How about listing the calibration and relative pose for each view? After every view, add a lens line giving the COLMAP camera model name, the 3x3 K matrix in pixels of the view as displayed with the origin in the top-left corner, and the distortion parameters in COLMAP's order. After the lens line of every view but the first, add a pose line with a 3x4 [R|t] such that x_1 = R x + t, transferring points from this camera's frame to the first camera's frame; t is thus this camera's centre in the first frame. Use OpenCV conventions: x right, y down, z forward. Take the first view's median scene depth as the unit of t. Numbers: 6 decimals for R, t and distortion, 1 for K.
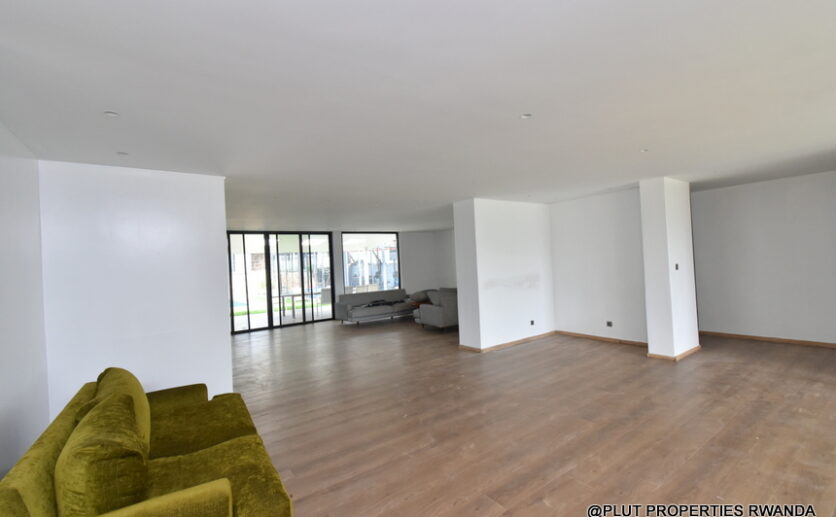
lens RADIAL K [[365.6, 0, 413.0], [0, 365.6, 258.5], [0, 0, 1]] dist [0.000367, -0.001902]
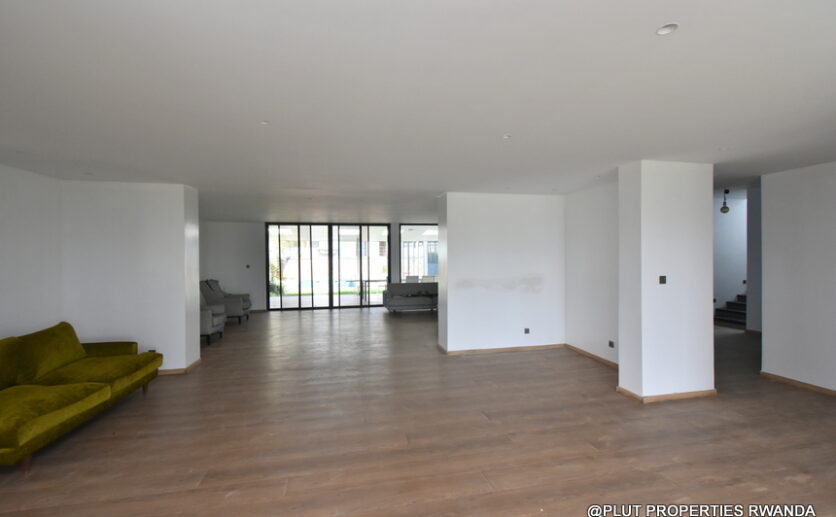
lens RADIAL K [[365.6, 0, 414.6], [0, 365.6, 260.0], [0, 0, 1]] dist [0.000367, -0.001902]
pose [[0.916996, 0.047770, -0.396027, 0.358926], [-0.033029, 0.998487, 0.043962, -0.021676], [0.397528, -0.027232, 0.917186, 0.073682]]
